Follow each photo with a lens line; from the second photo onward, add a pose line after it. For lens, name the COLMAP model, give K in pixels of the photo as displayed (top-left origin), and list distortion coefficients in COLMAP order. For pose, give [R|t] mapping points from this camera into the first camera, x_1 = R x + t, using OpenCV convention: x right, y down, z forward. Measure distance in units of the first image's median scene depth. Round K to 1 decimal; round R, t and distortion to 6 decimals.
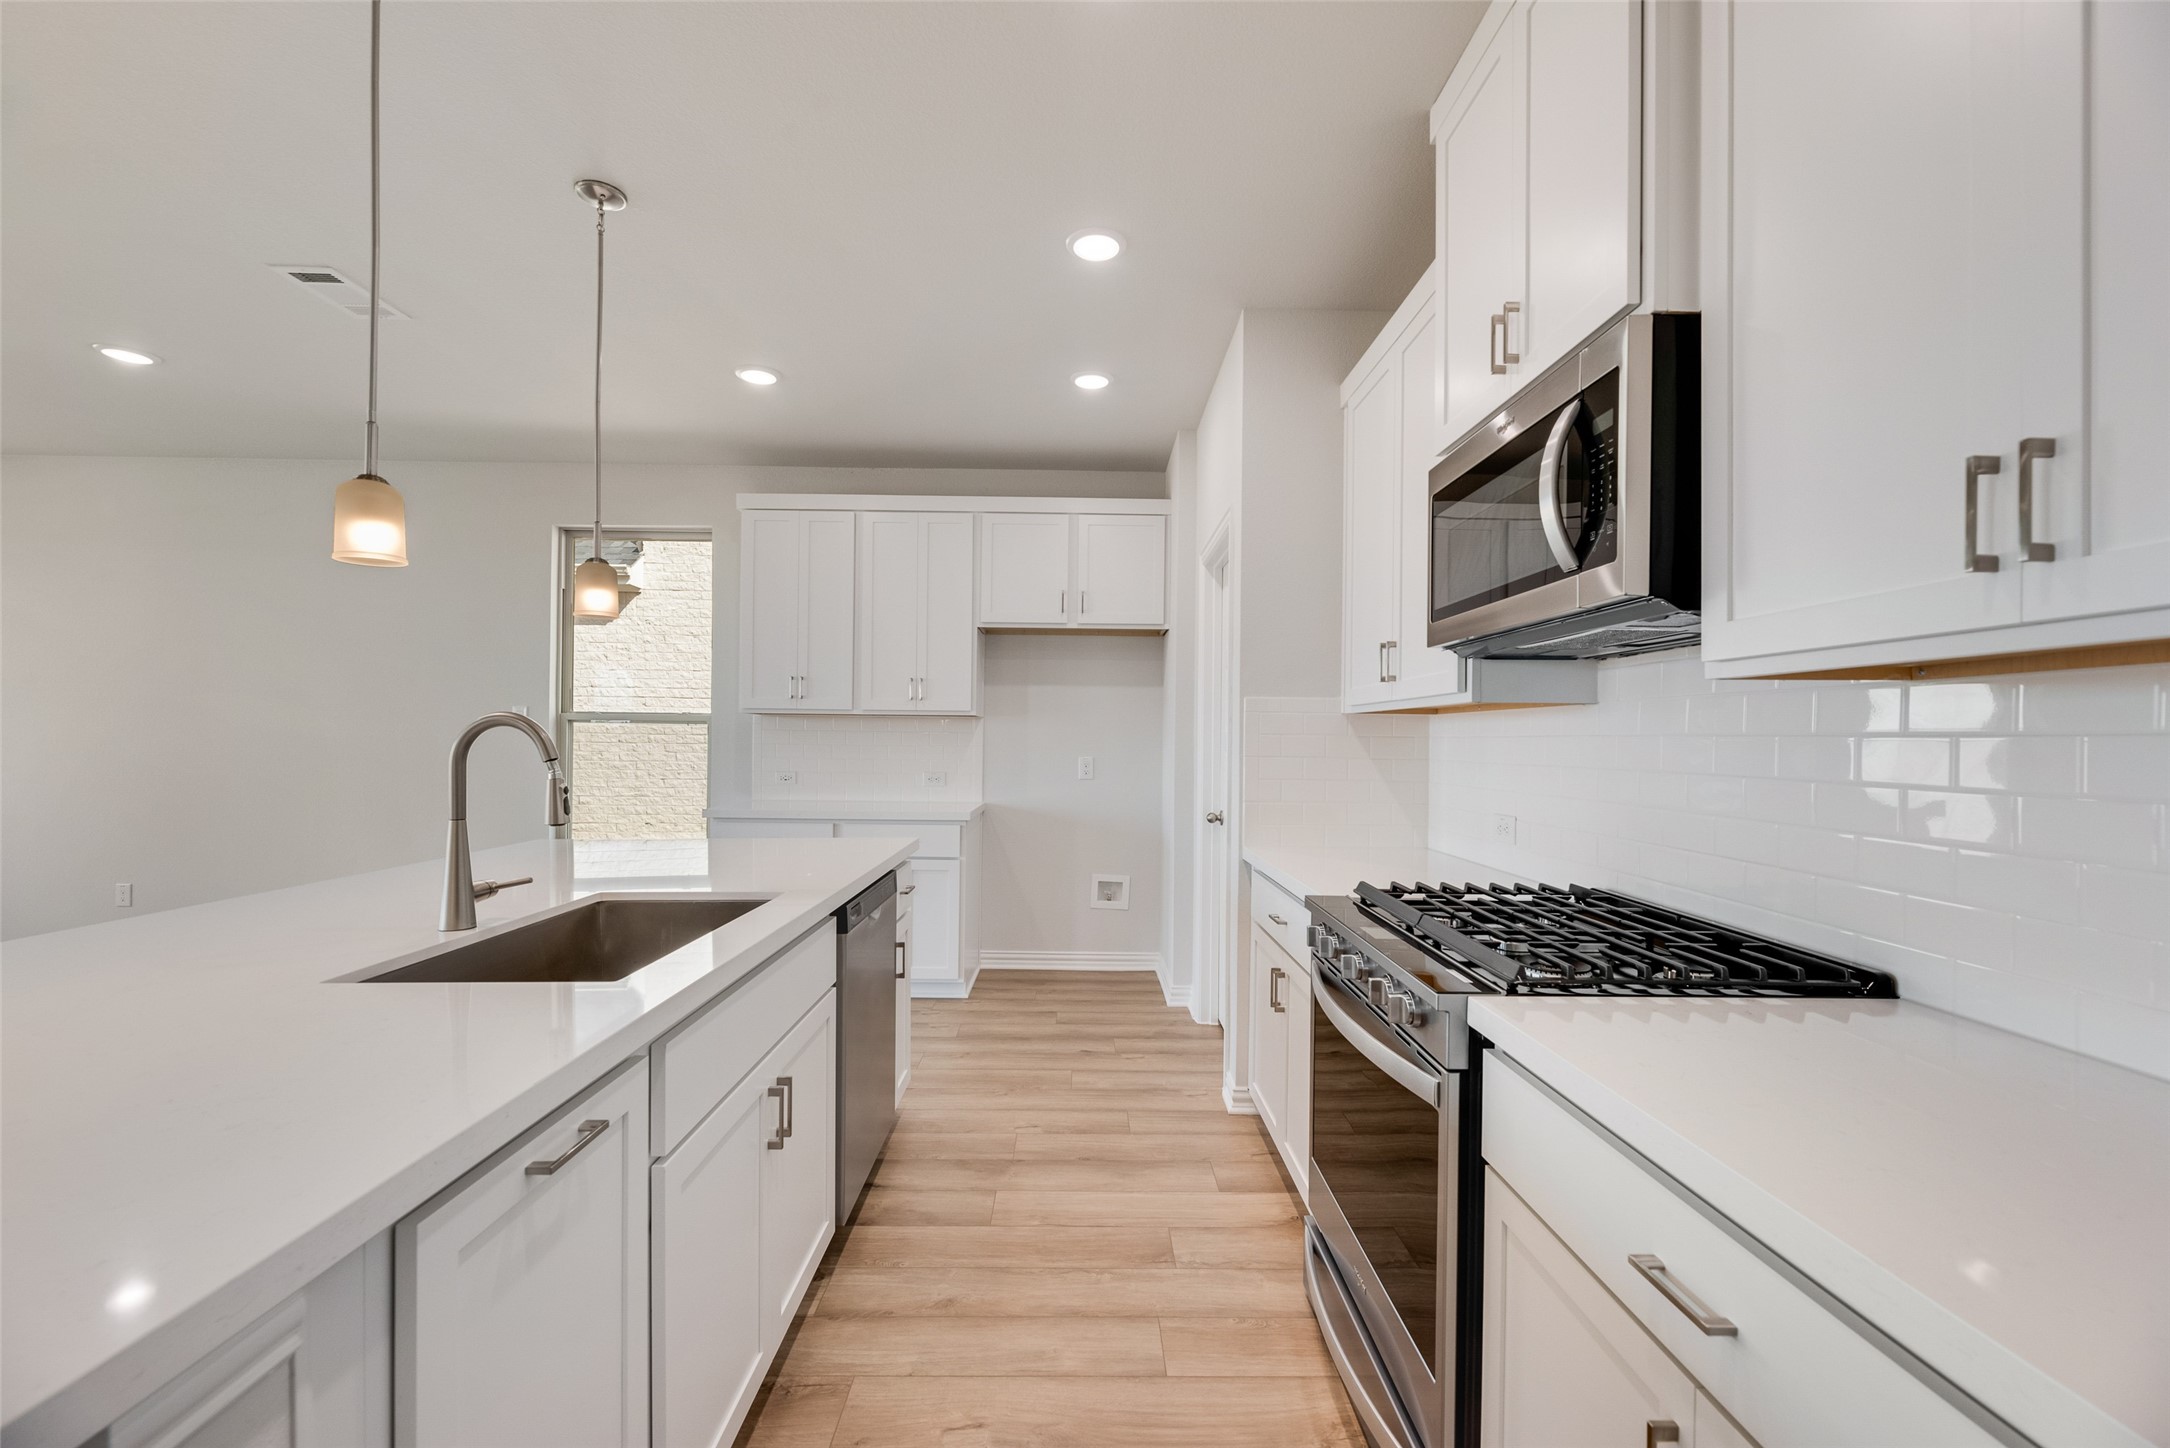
lens RADIAL K [[879.5, 0, 1094.3], [0, 879.5, 742.3], [0, 0, 1]] dist [0.002053, -0.002060]
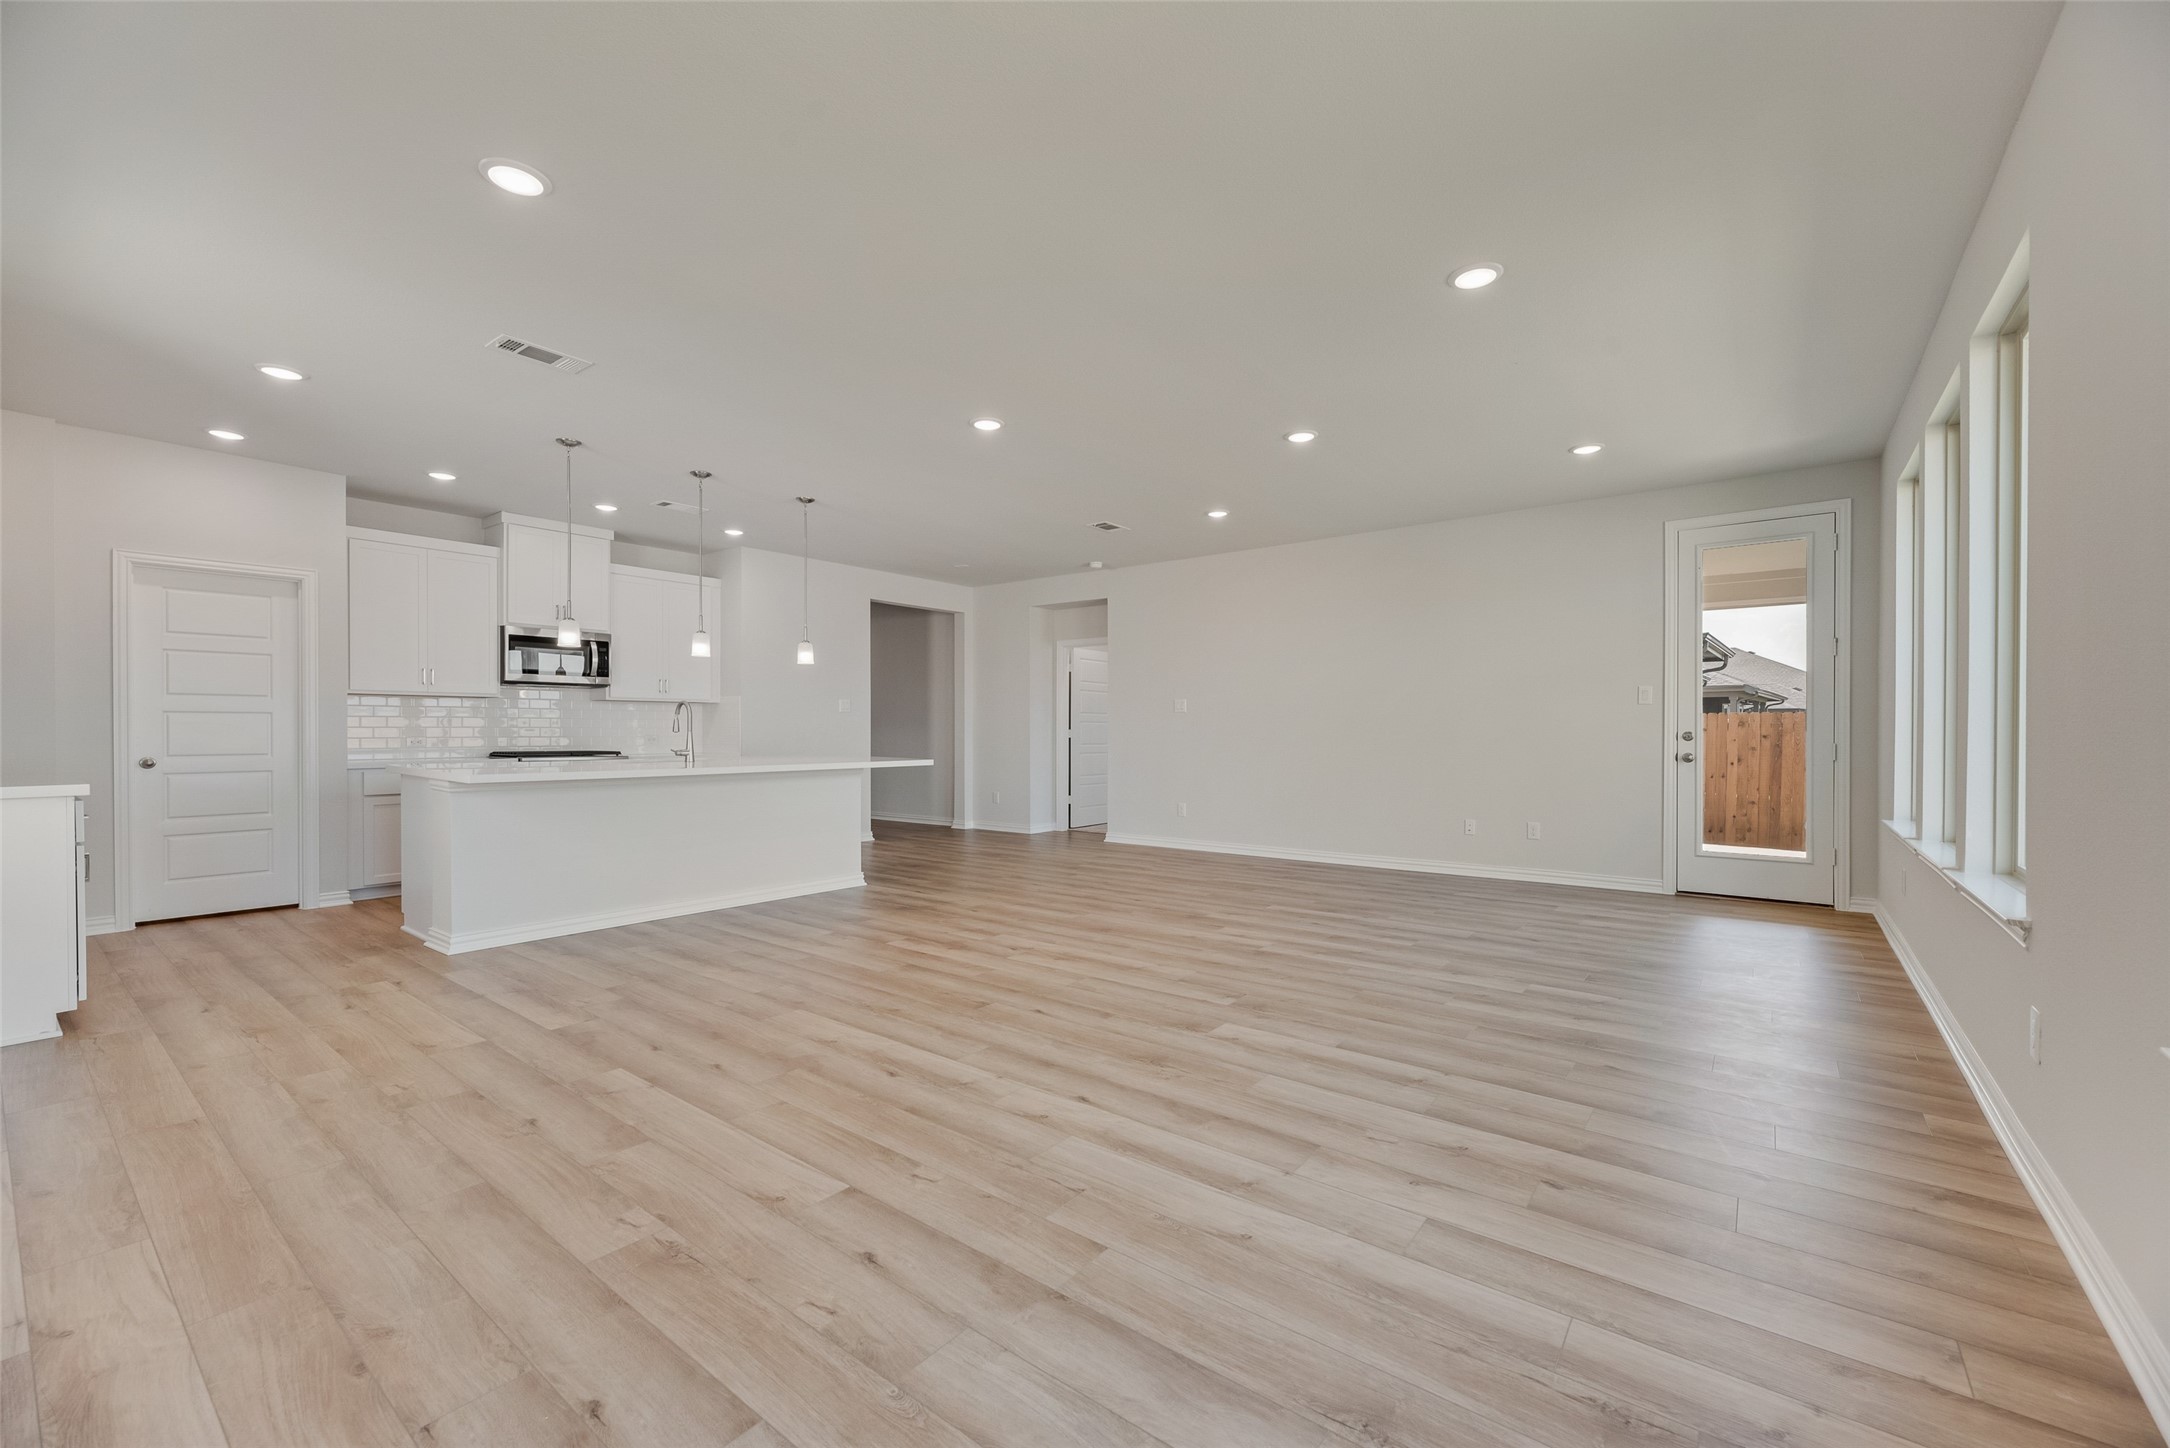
lens RADIAL K [[879.5, 0, 1093.0], [0, 879.5, 725.9], [0, 0, 1]] dist [0.002053, -0.002060]
pose [[-0.780492, -0.007706, 0.625118, -1.495387], [-0.005057, 0.999969, 0.006014, 0.014523], [-0.625145, 0.001533, -0.780507, 0.976521]]
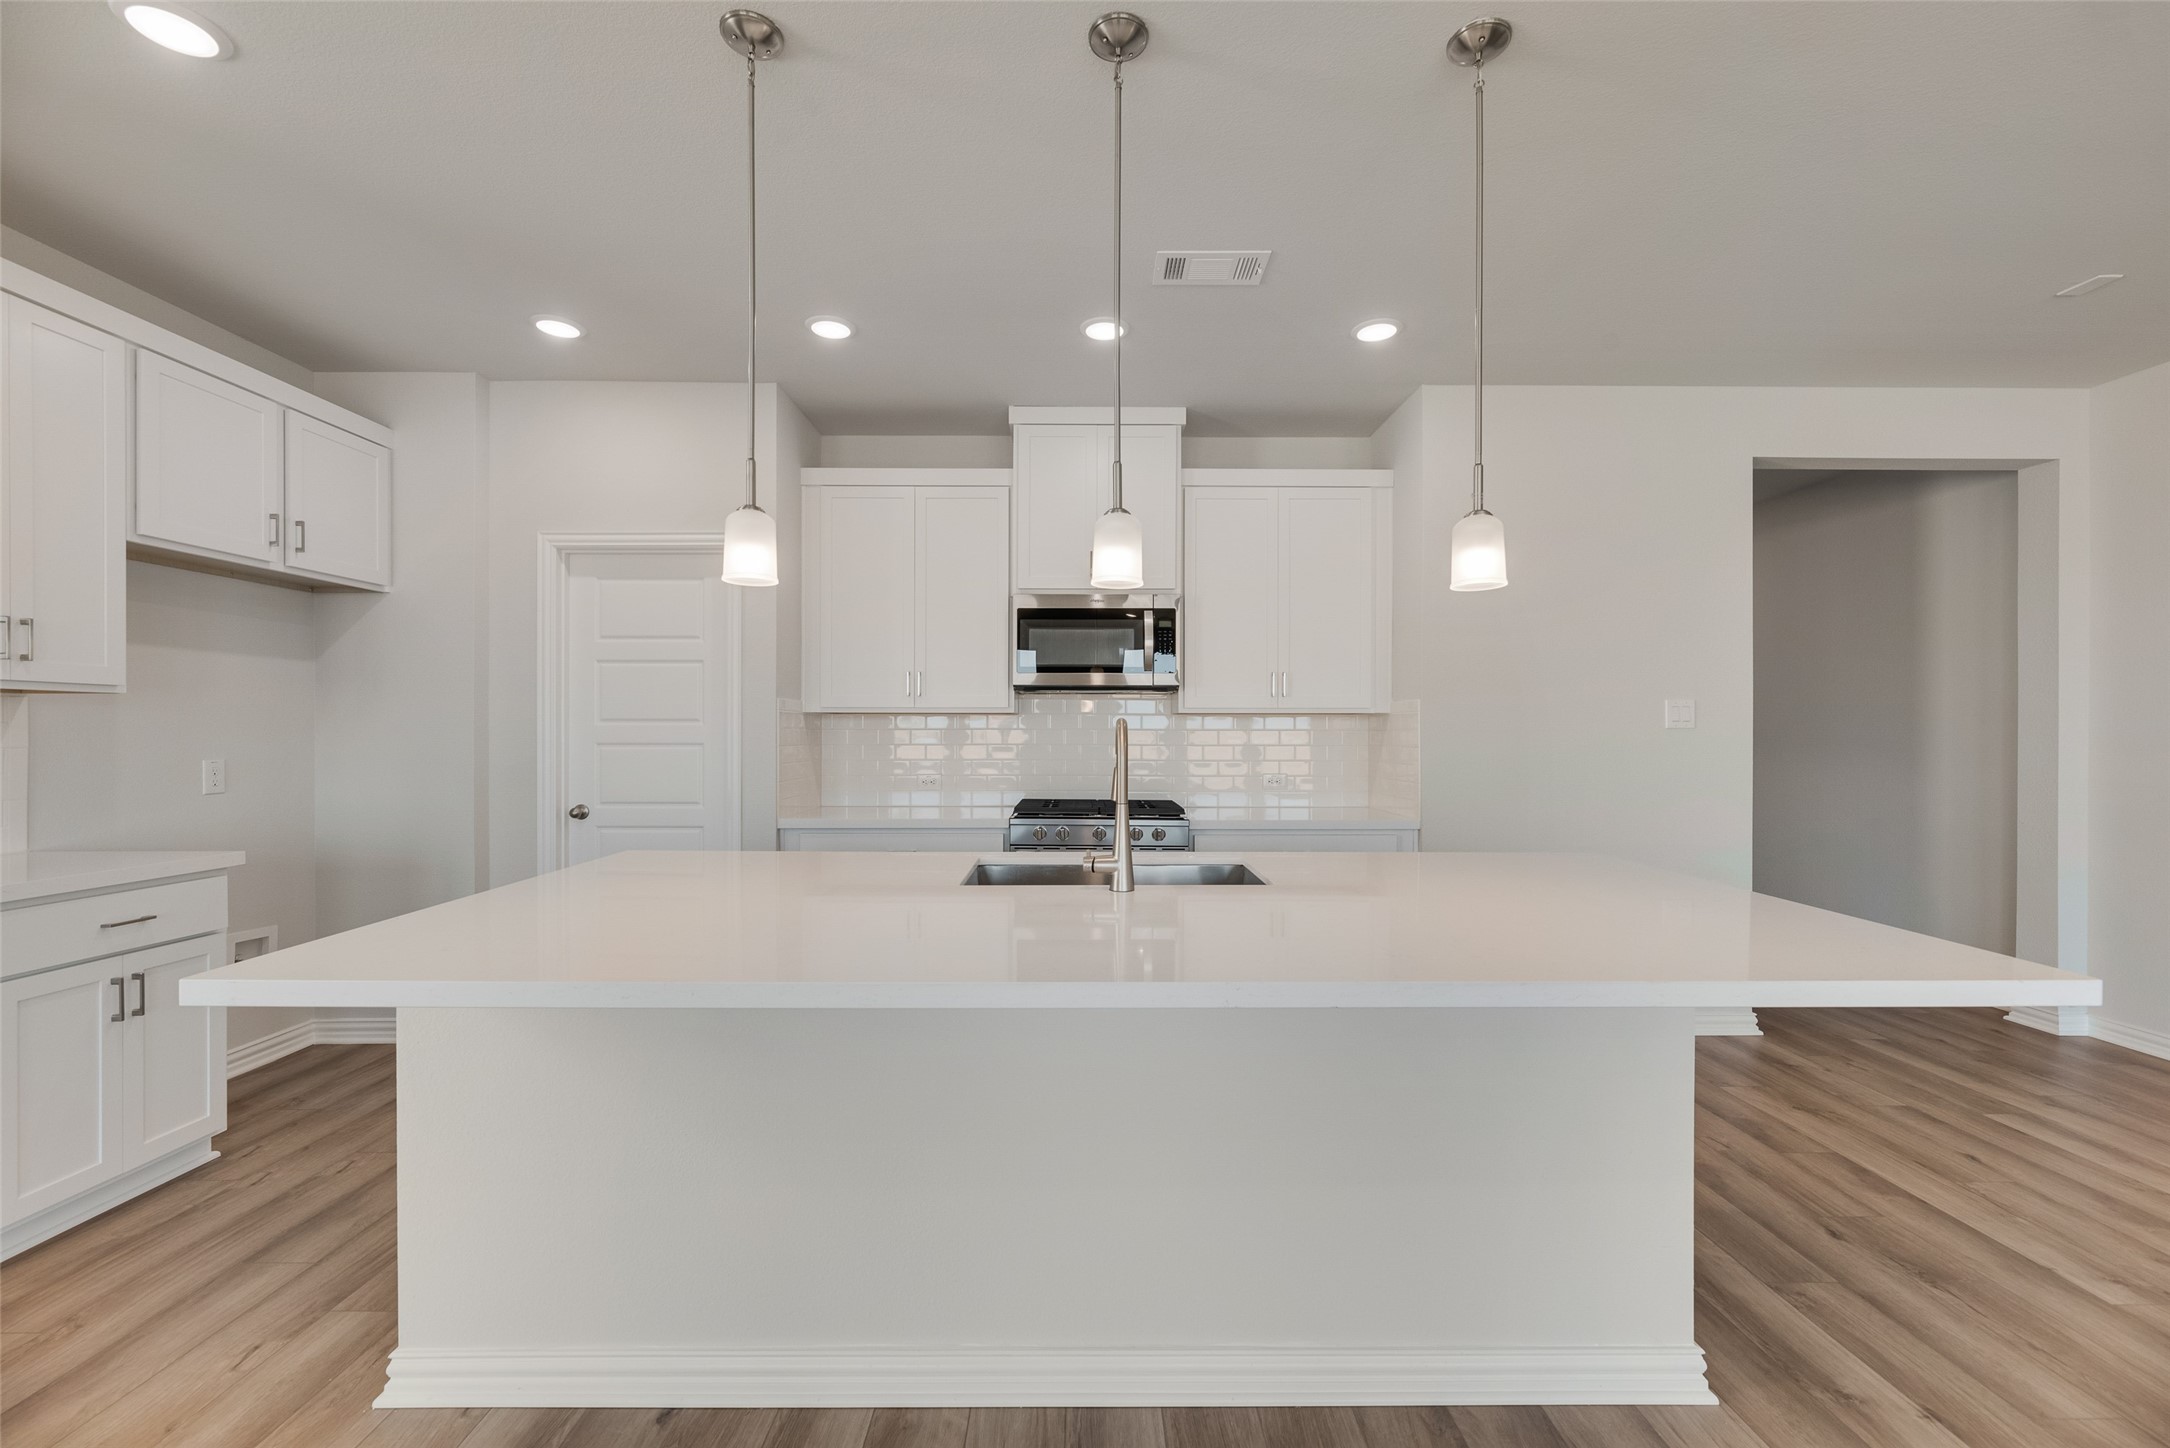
lens RADIAL K [[879.5, 0, 1085.2], [0, 879.5, 736.0], [0, 0, 1]] dist [0.002053, -0.002060]
pose [[0.010110, -0.014439, 0.999845, -0.706744], [0.003788, 0.999889, 0.014401, -0.008755], [-0.999942, 0.003642, 0.010164, 0.369412]]
